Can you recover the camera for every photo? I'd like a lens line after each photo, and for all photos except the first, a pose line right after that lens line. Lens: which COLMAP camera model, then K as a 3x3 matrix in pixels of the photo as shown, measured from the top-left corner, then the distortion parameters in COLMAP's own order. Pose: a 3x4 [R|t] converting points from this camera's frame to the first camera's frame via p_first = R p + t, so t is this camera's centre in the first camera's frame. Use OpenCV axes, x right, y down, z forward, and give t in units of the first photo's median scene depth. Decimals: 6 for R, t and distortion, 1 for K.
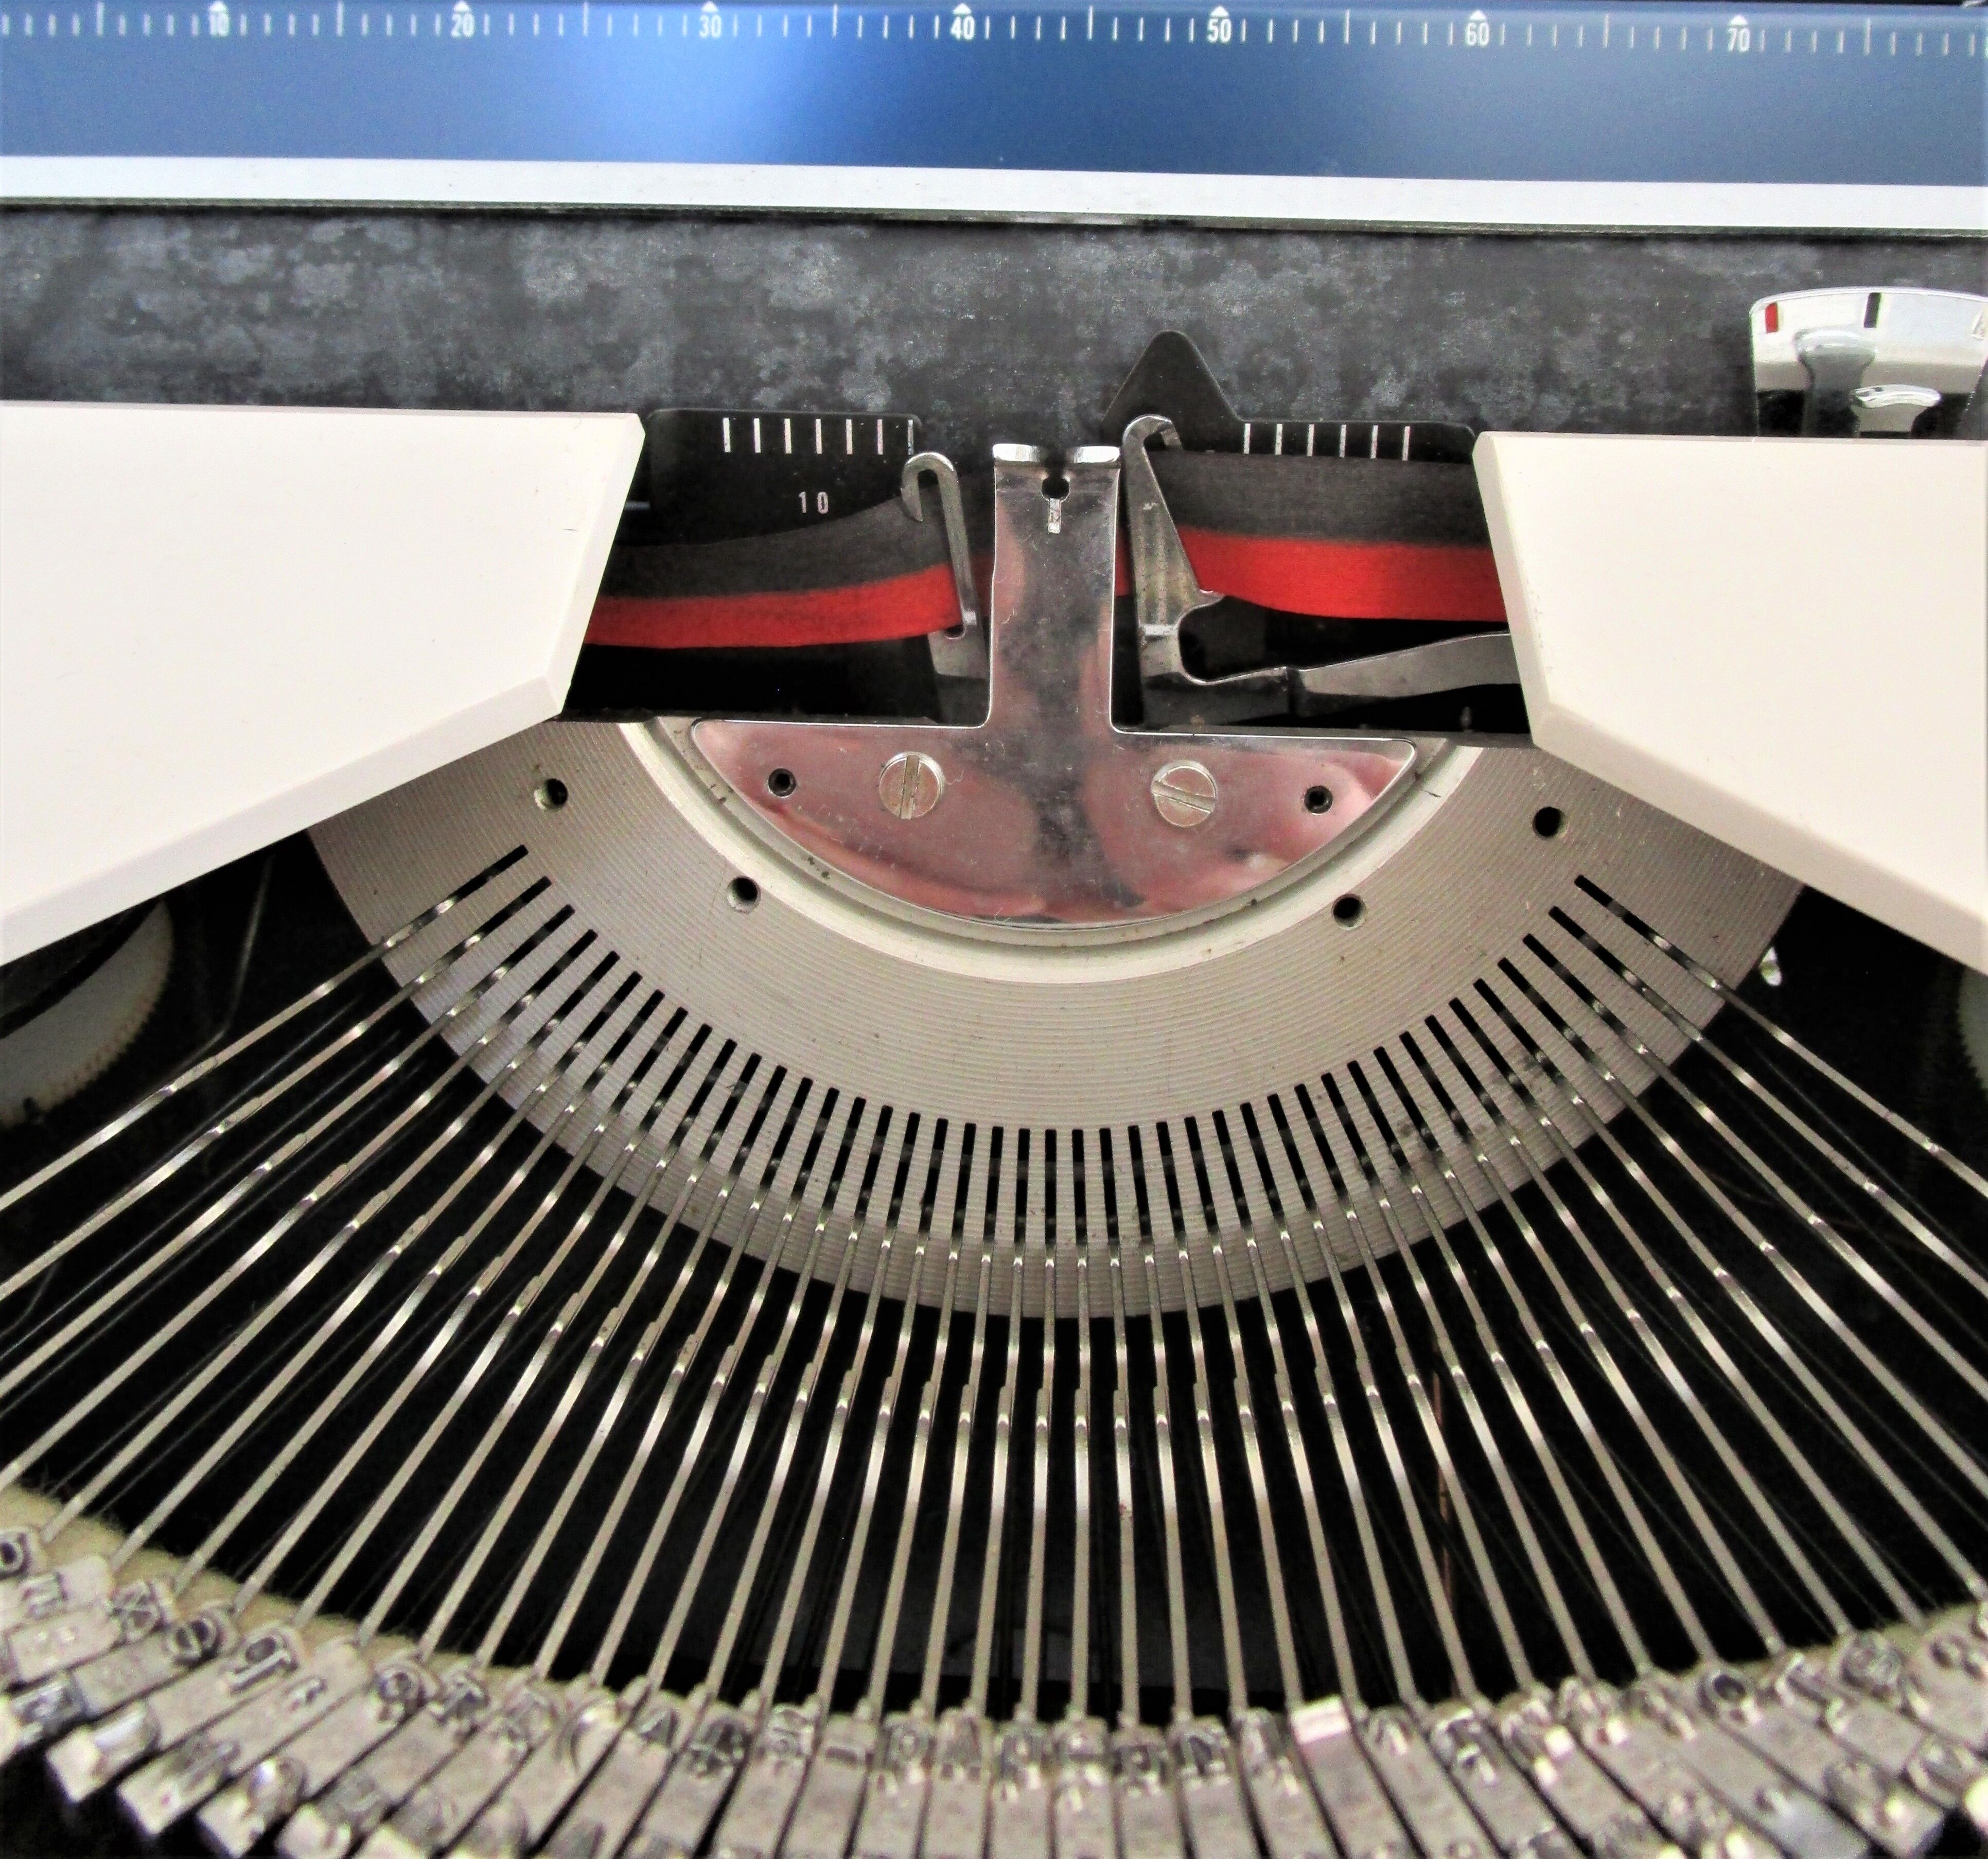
lens RADIAL K [[1780.3, 0, 992.7], [0, 1780.3, 548.4], [0, 0, 1]] dist [-0.019558, -0.006915]
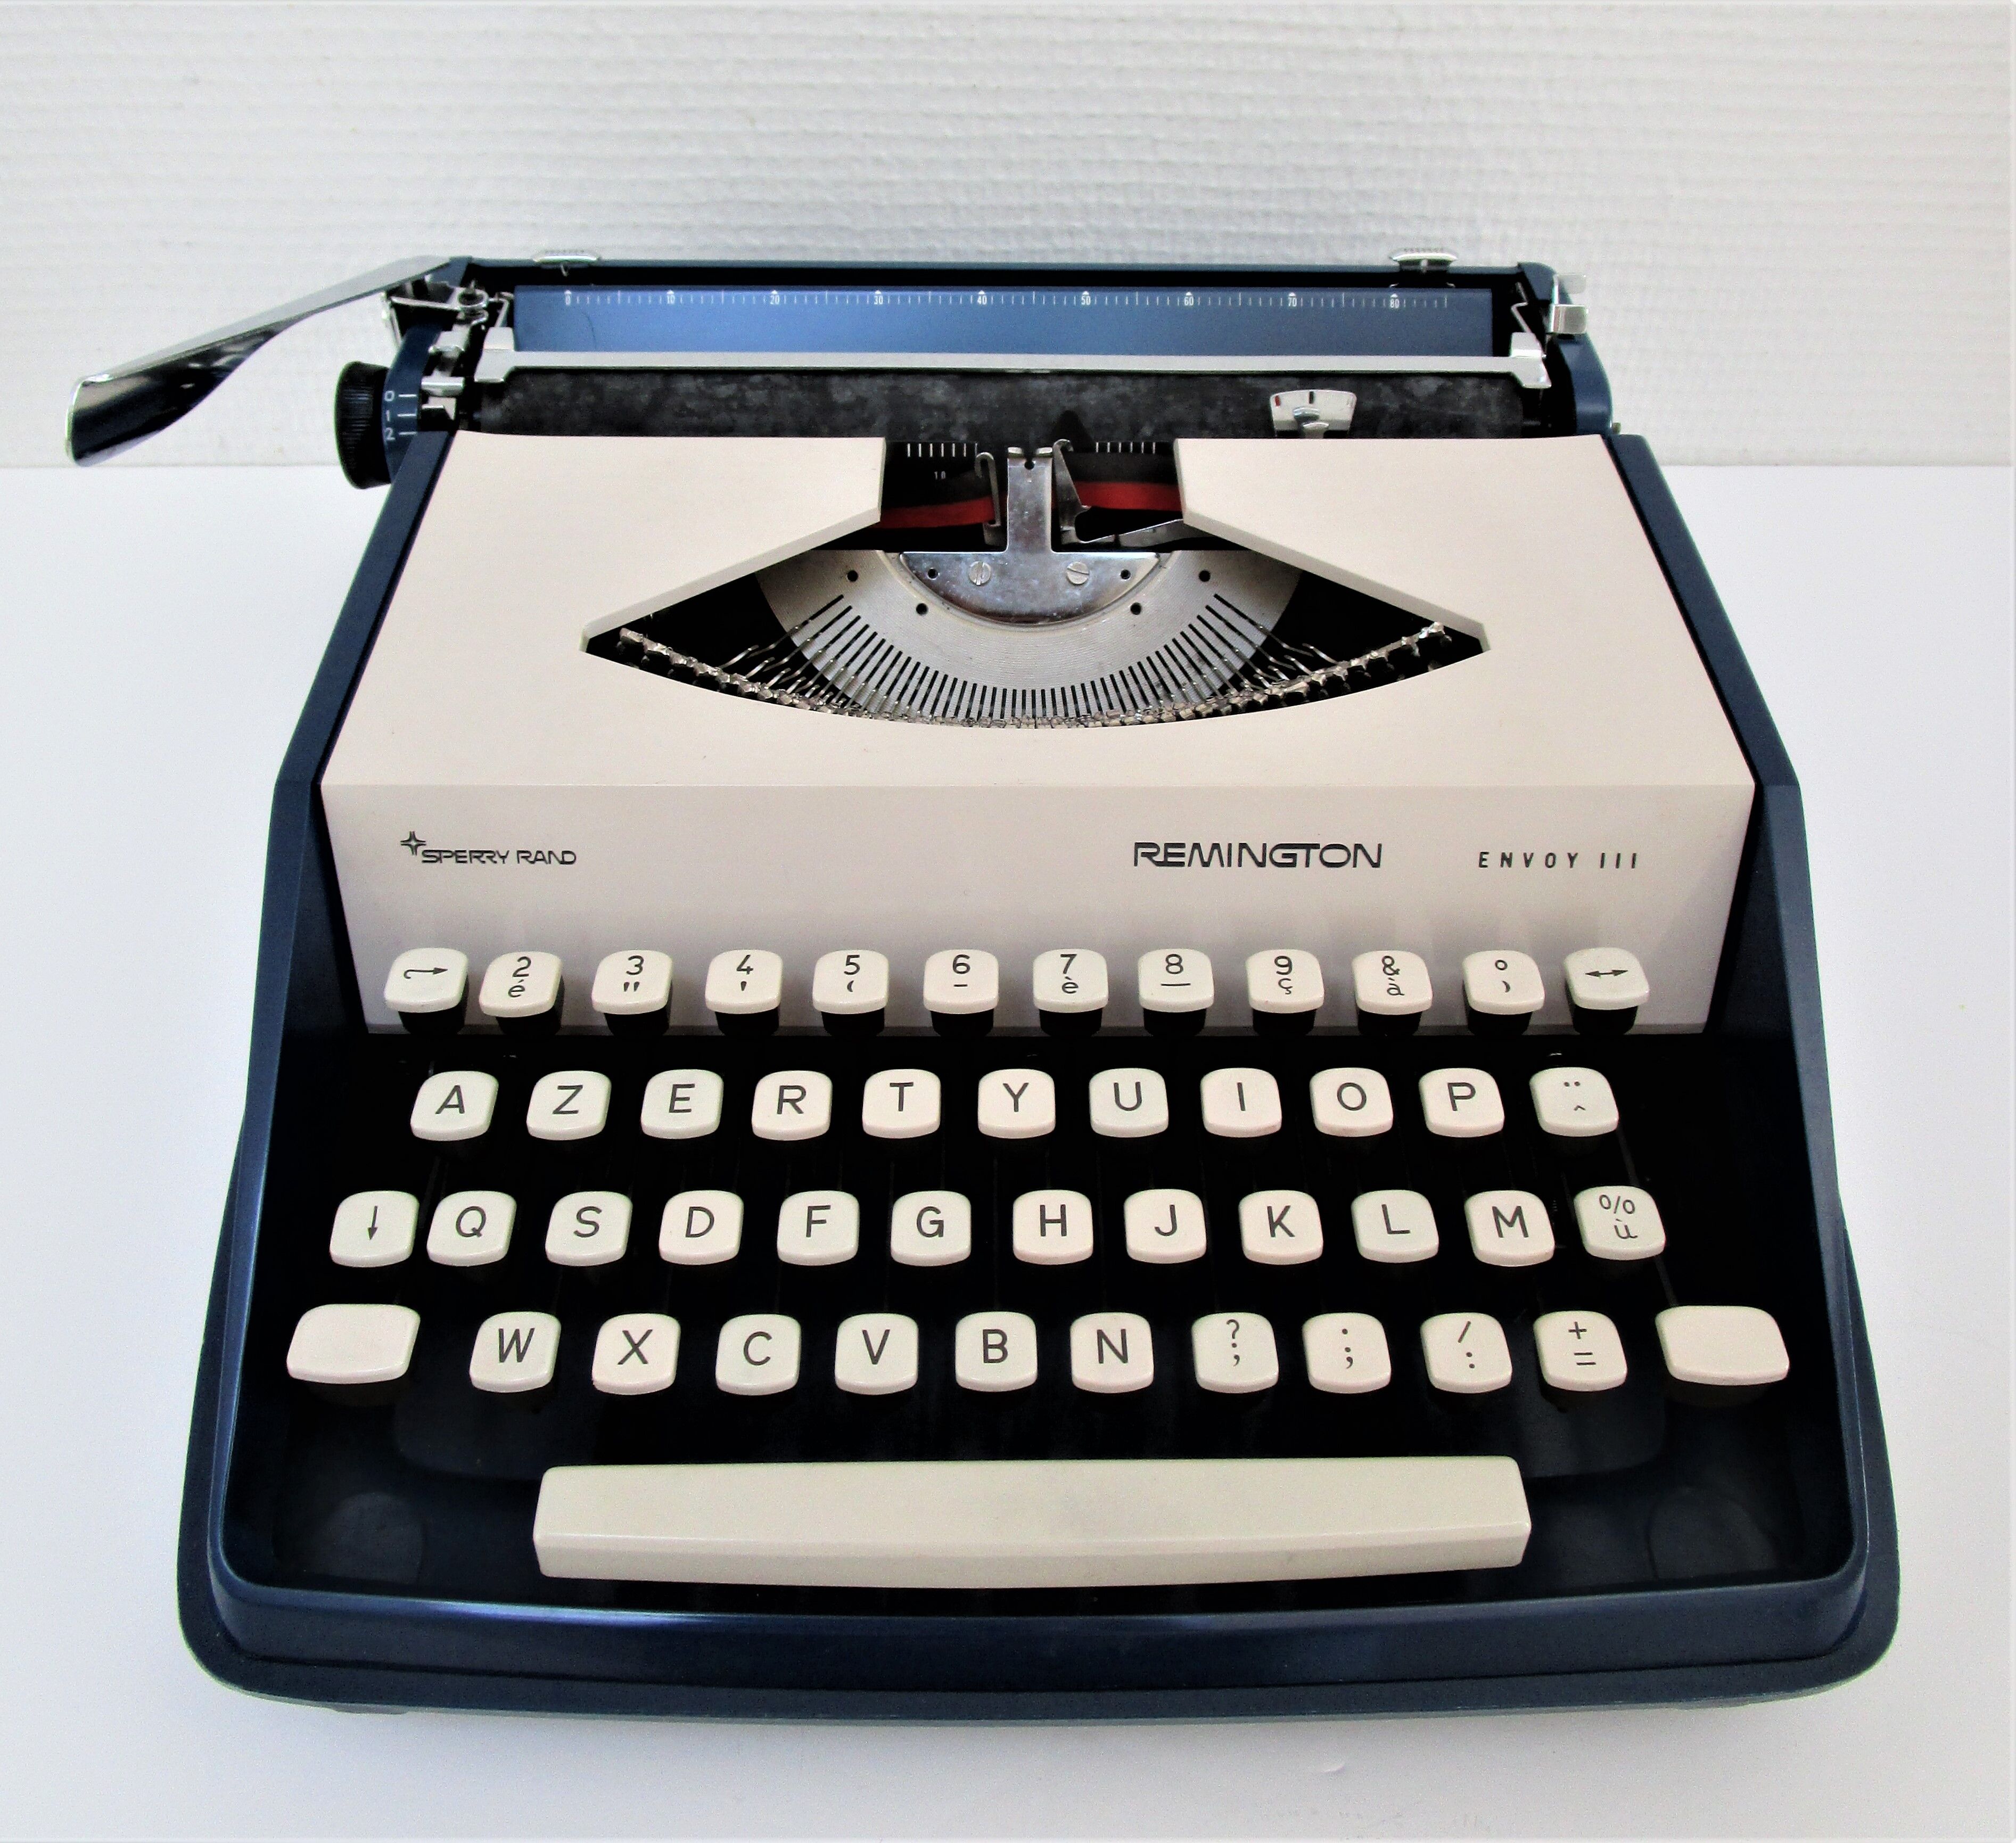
lens RADIAL K [[1942.2, 0, 1009.4], [0, 1942.2, 700.2], [0, 0, 1]] dist [-0.025318, -0.003751]
pose [[0.998104, -0.019774, 0.058283, -0.178802], [0.022780, 0.998420, -0.051370, 0.484063], [-0.057175, 0.052601, 0.996978, -1.995503]]
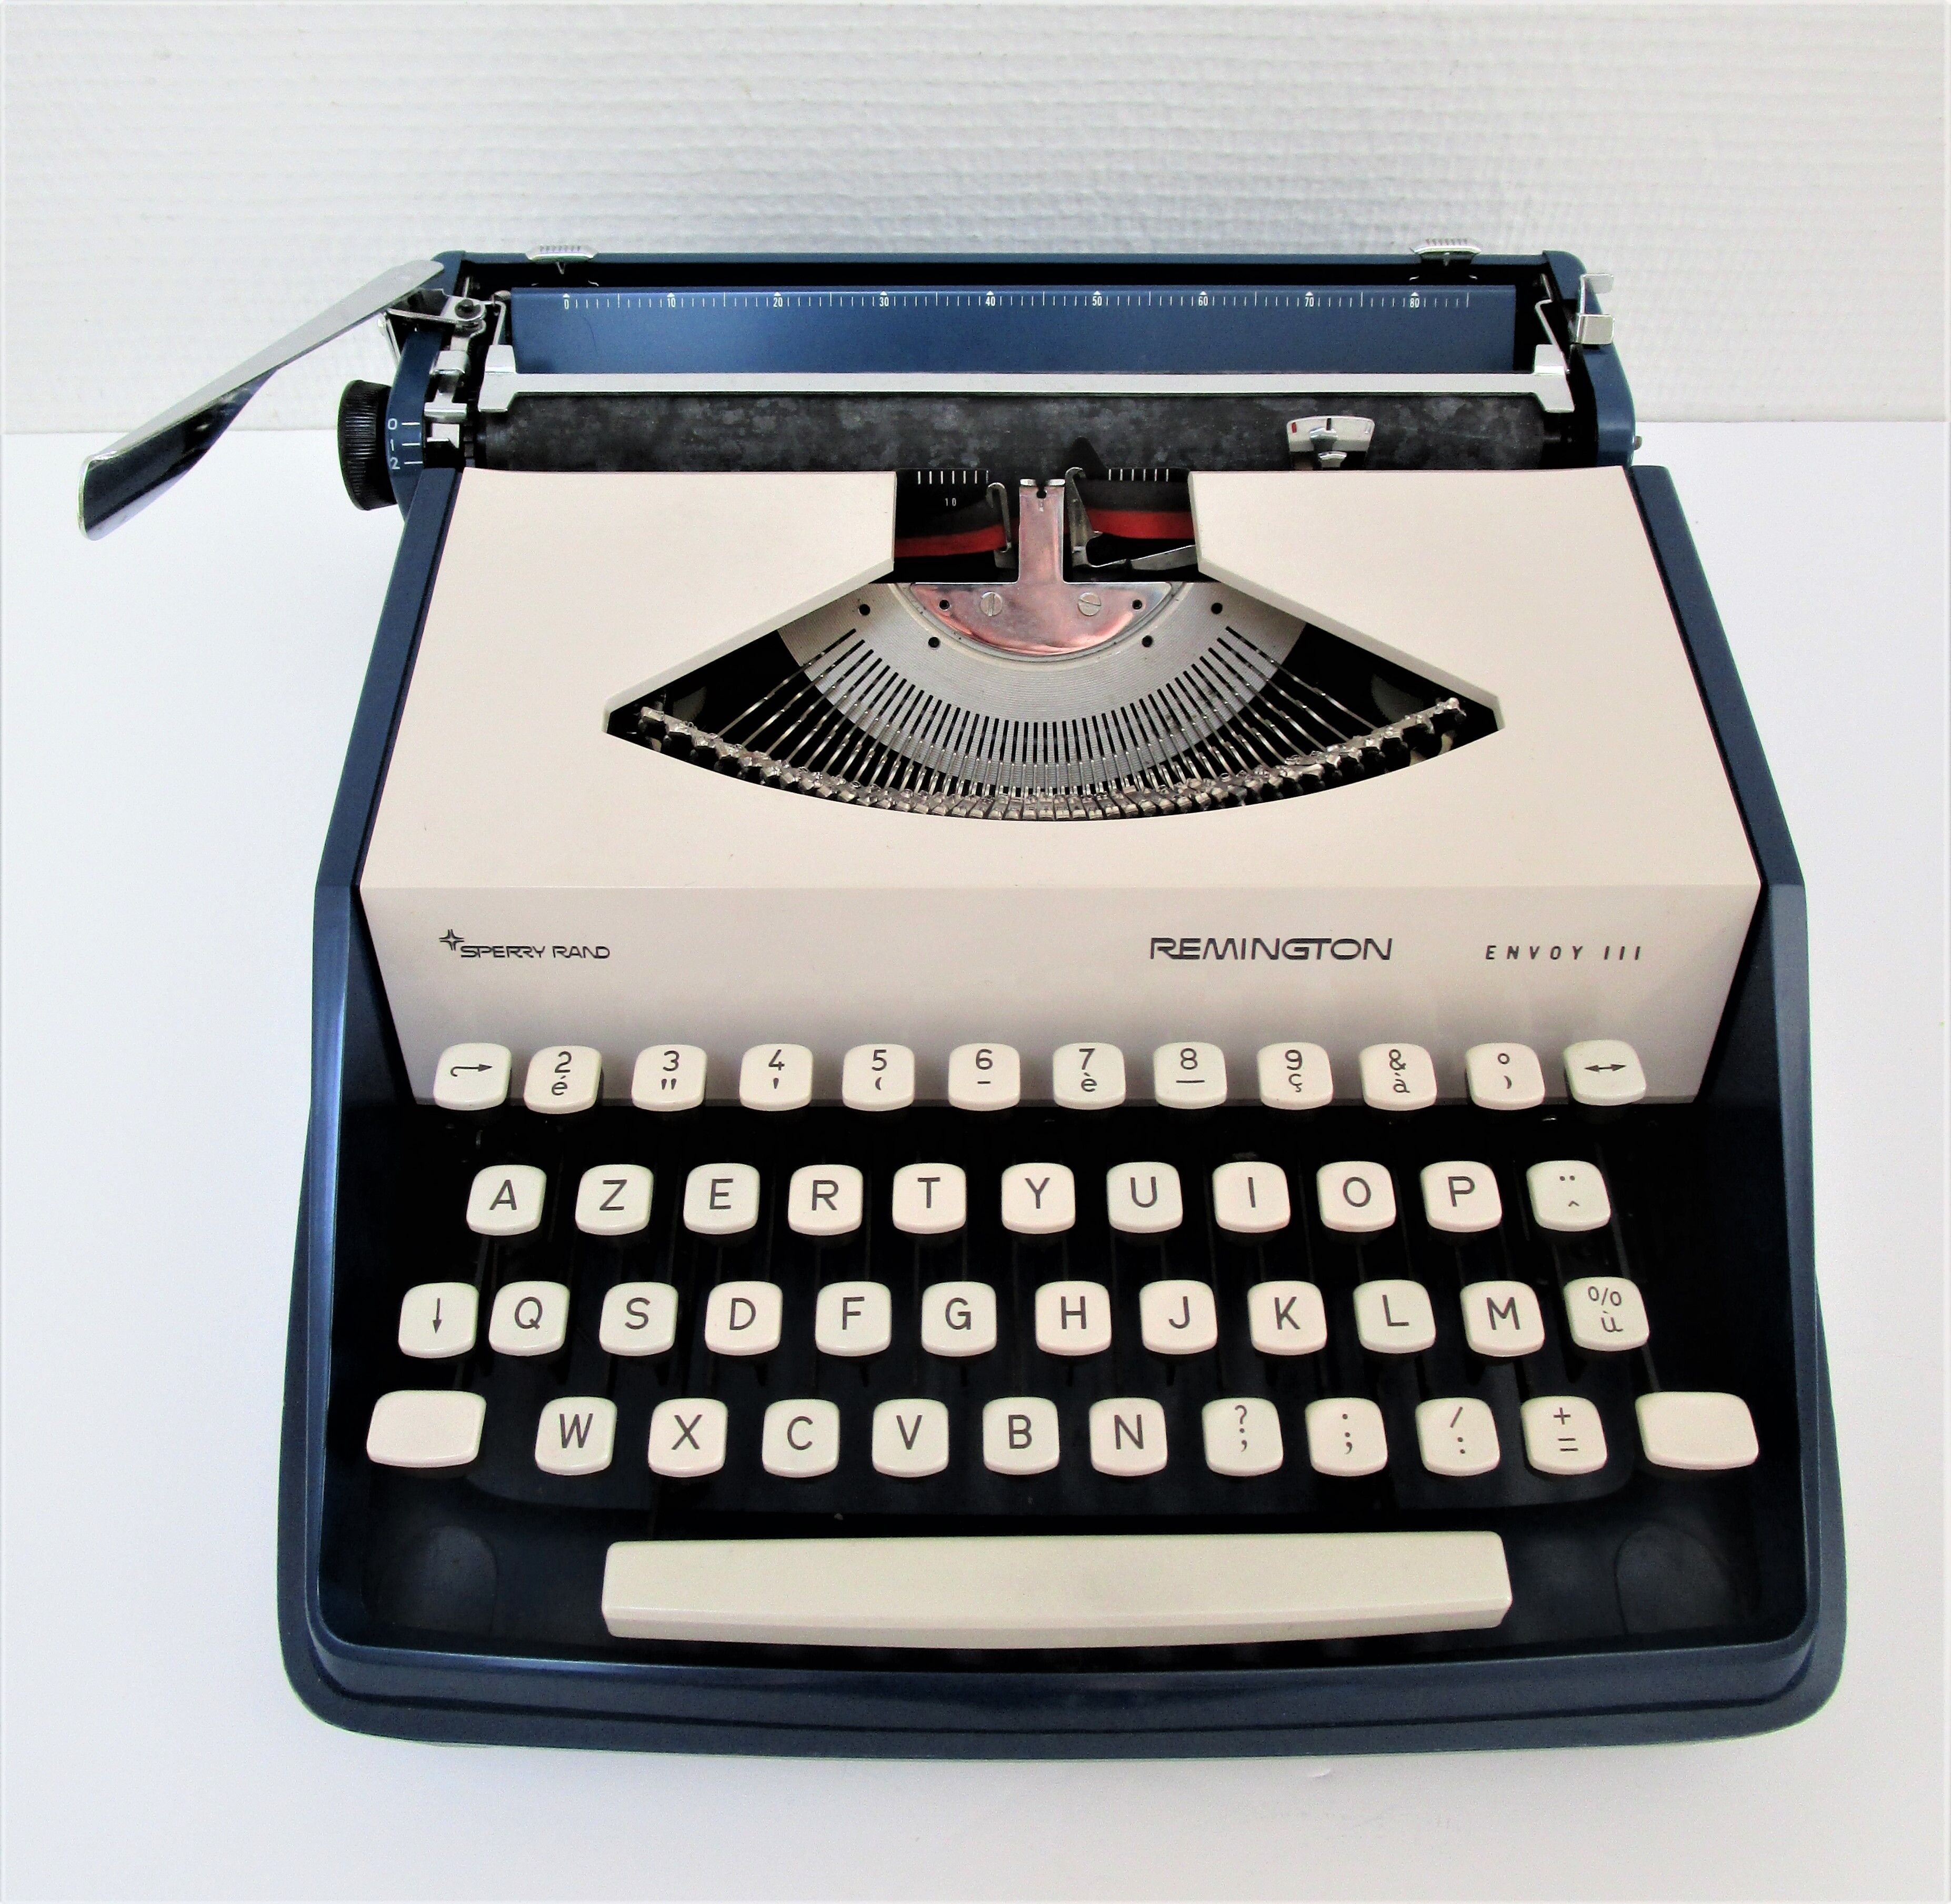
lens RADIAL K [[1917.9, 0, 965.2], [0, 1917.9, 808.7], [0, 0, 1]] dist [-0.023796, -0.005921]
pose [[0.998613, -0.031486, 0.042204, -0.221245], [0.025868, 0.991488, 0.127599, 0.066522], [-0.045862, -0.126330, 0.990927, -1.986181]]
